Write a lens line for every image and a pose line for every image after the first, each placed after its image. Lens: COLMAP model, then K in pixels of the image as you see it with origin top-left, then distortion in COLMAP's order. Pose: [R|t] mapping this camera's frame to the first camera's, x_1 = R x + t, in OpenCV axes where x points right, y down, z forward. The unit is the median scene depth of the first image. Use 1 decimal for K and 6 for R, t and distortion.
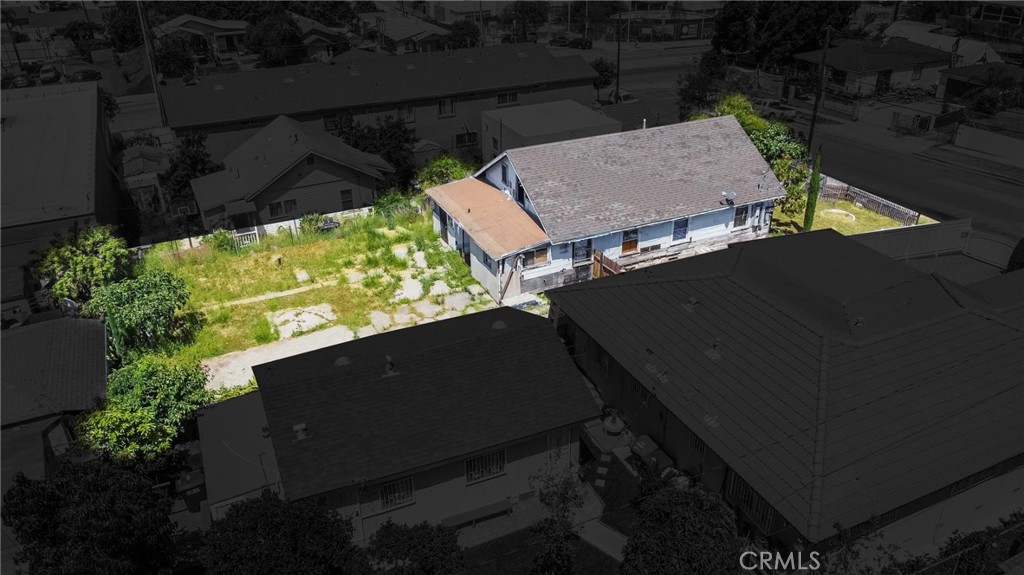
lens RADIAL K [[781.7, 0, 513.2], [0, 781.7, 283.9], [0, 0, 1]] dist [0.011179, -0.009717]
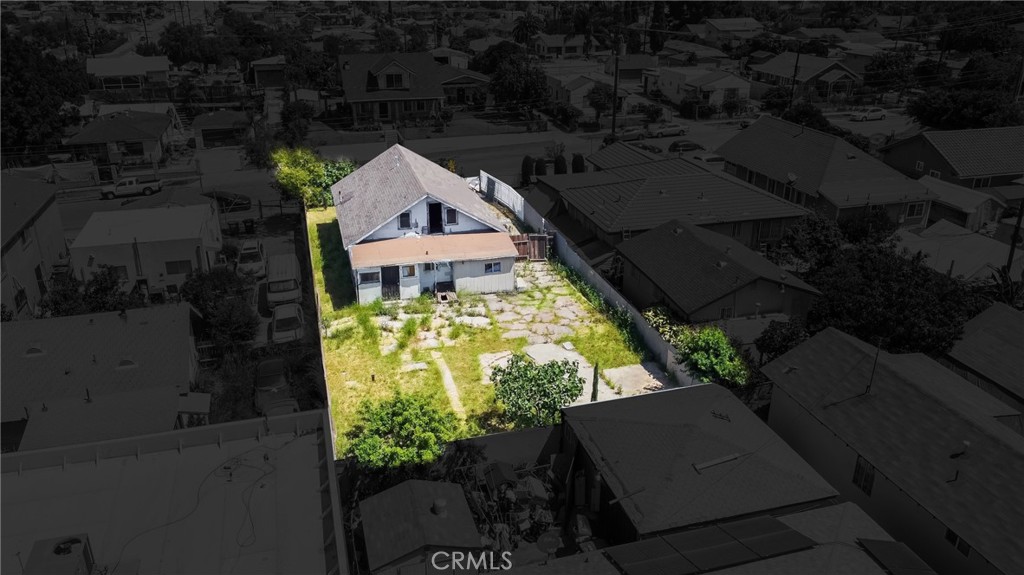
lens RADIAL K [[781.7, 0, 514.2], [0, 781.7, 290.6], [0, 0, 1]] dist [0.011179, -0.009717]
pose [[0.159516, -0.367225, 0.916352, -1.067997], [0.448738, 0.853769, 0.264031, -0.281786], [-0.879311, 0.369085, 0.300977, 0.550276]]
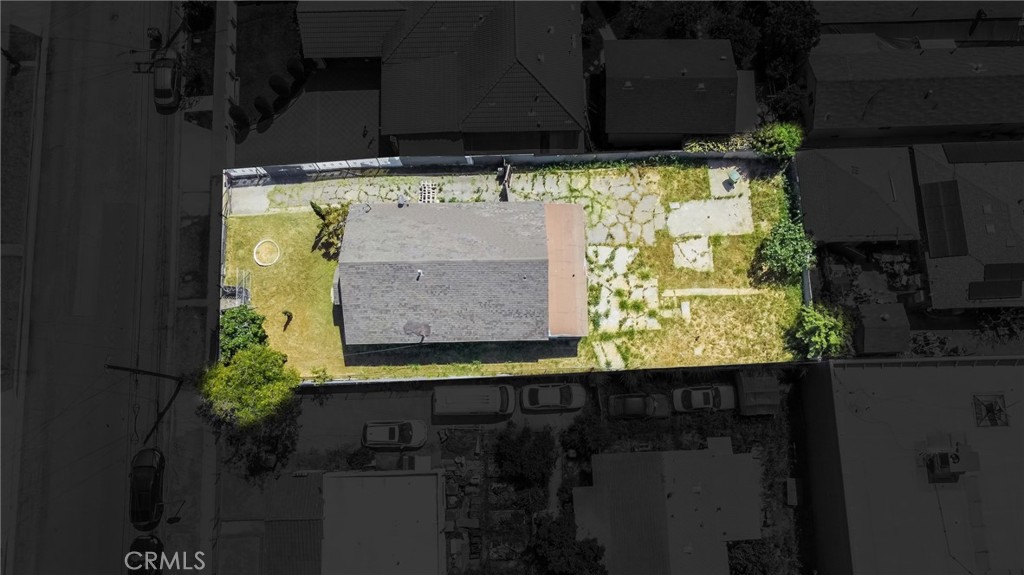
lens RADIAL K [[781.7, 0, 514.3], [0, 781.7, 285.3], [0, 0, 1]] dist [0.011179, -0.009717]
pose [[-0.916146, -0.388358, 0.099271, -0.102099], [0.198036, -0.223199, 0.954444, -1.406666], [-0.348509, 0.894069, 0.281392, 0.642133]]
